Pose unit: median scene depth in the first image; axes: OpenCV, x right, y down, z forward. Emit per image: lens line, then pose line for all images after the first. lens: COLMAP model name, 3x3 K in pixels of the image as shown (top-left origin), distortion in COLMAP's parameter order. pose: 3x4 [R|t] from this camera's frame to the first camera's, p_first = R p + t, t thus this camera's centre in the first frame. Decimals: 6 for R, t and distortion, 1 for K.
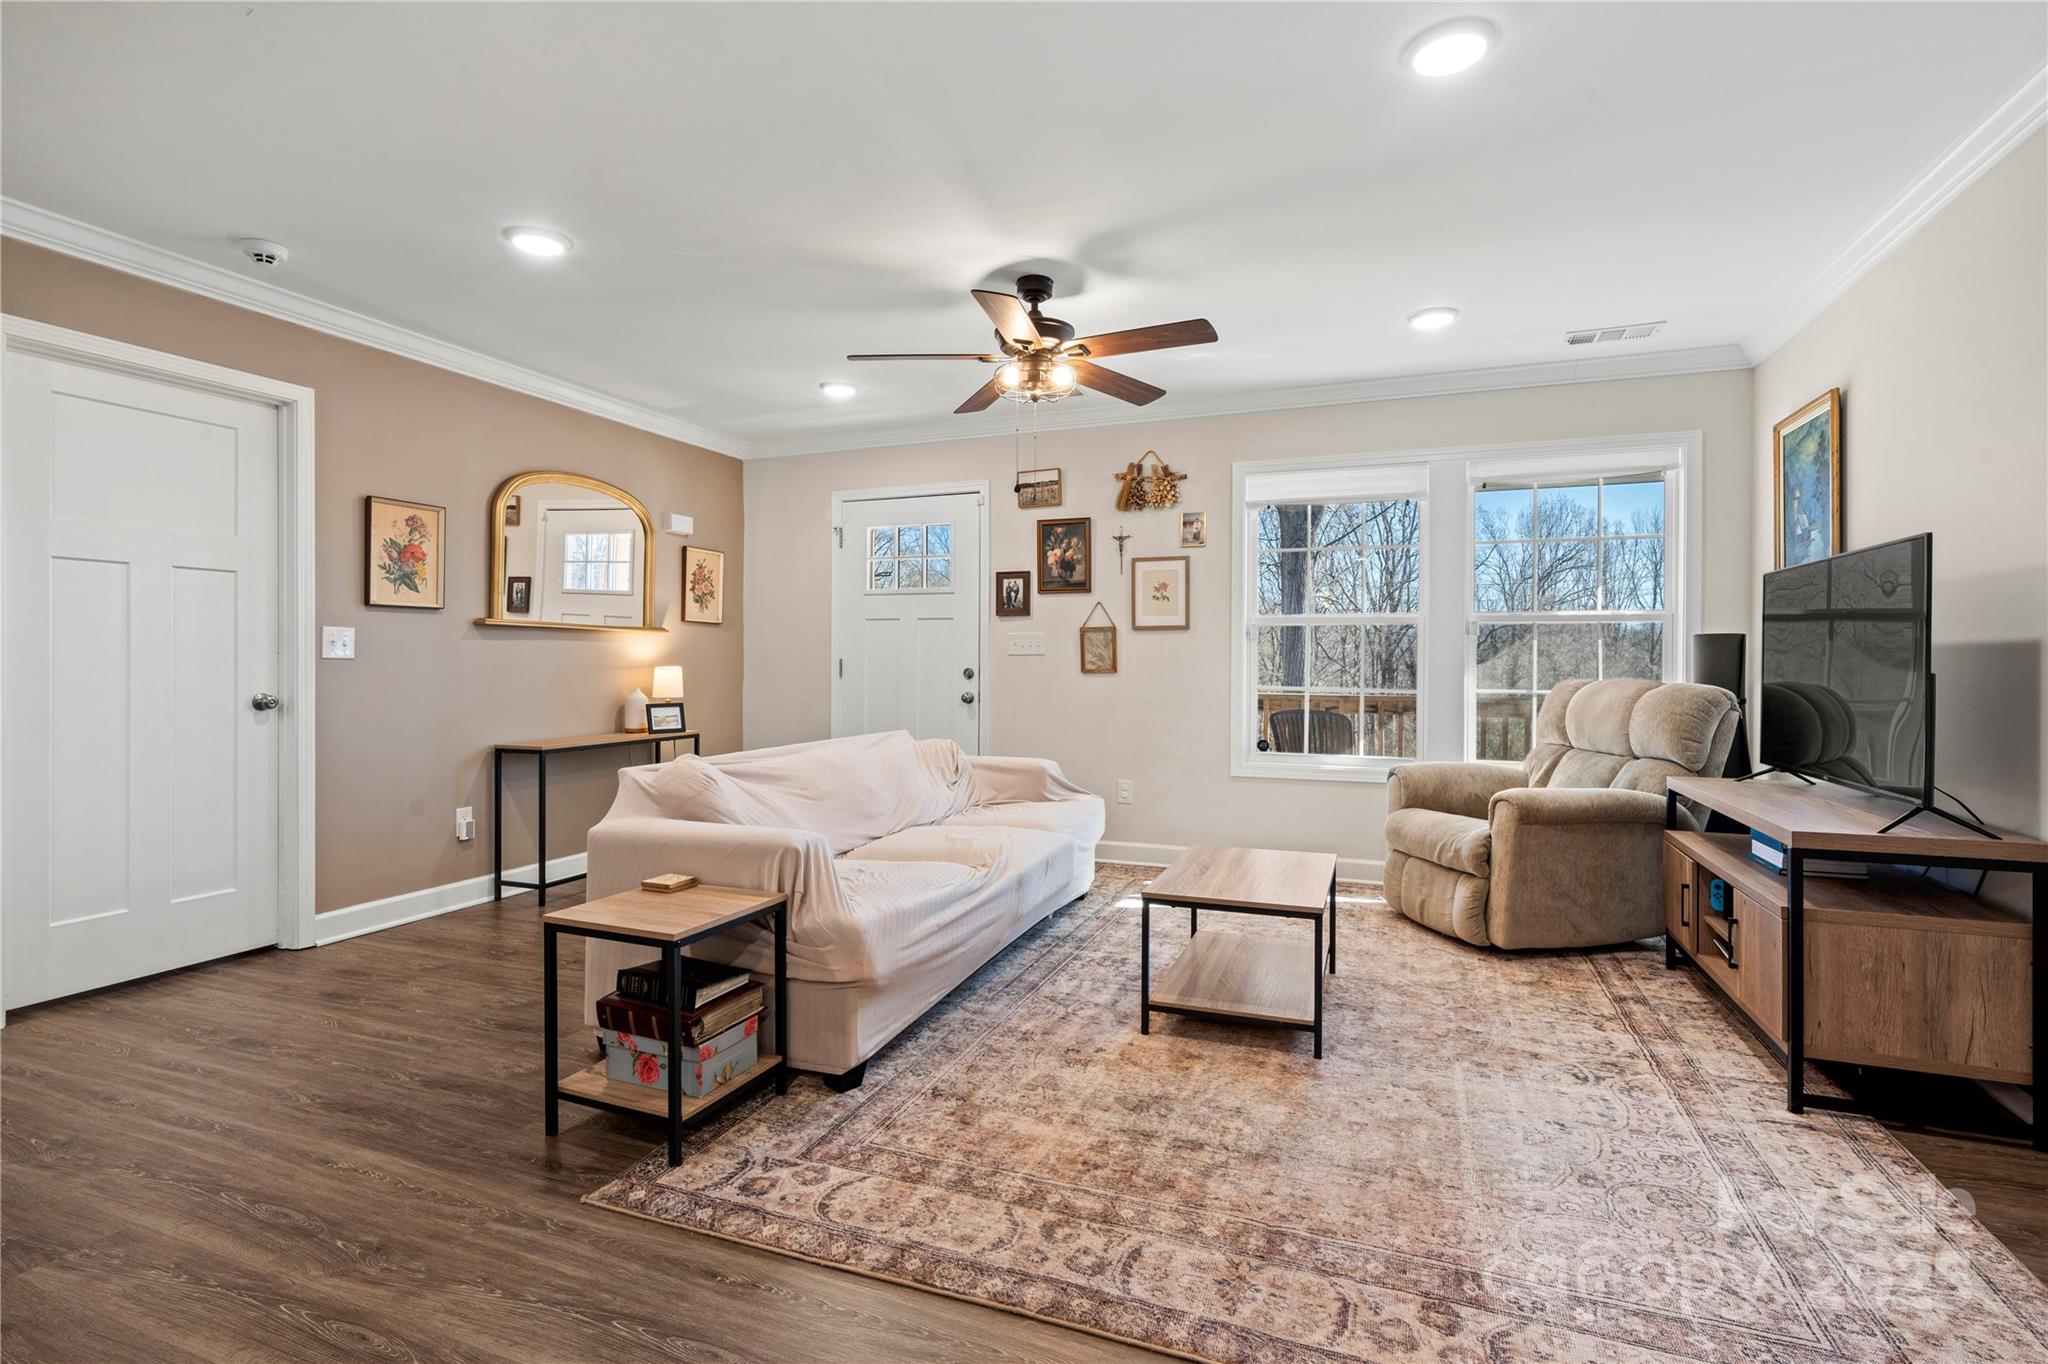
lens RADIAL K [[987.1, 0, 1024.4], [0, 987.1, 662.9], [0, 0, 1]] dist [-0.001035, -0.000277]
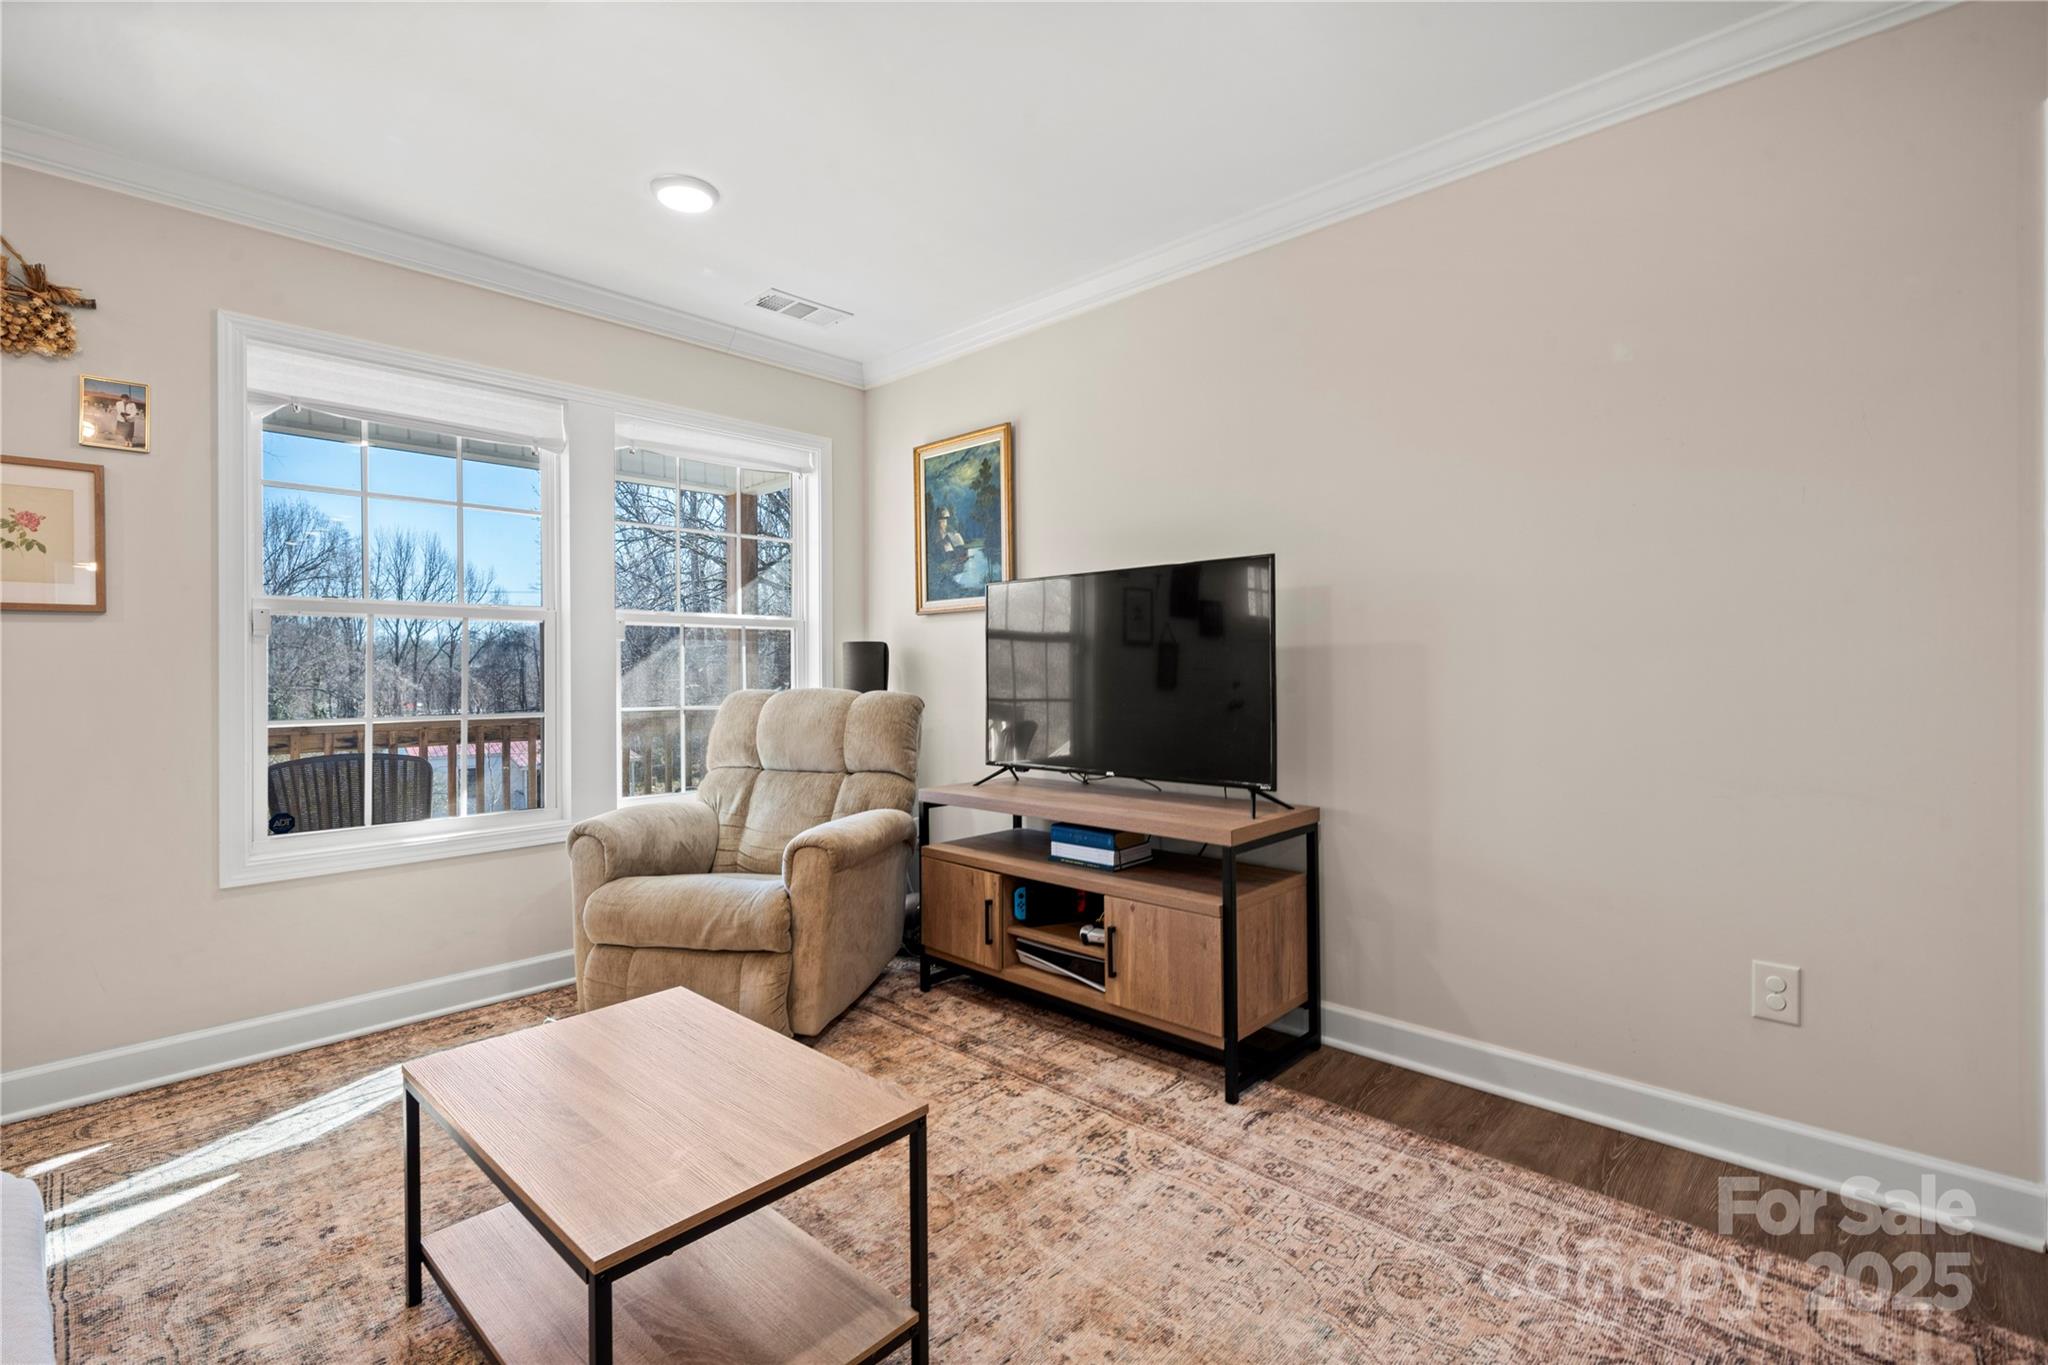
lens RADIAL K [[910.0, 0, 1022.0], [0, 910.0, 671.2], [0, 0, 1]] dist [-0.001031, -0.000092]
pose [[0.378785, -0.007670, 0.925453, -0.123714], [0.013825, 0.999901, 0.002628, 0.000486], [-0.925382, 0.011799, 0.378853, 0.592395]]
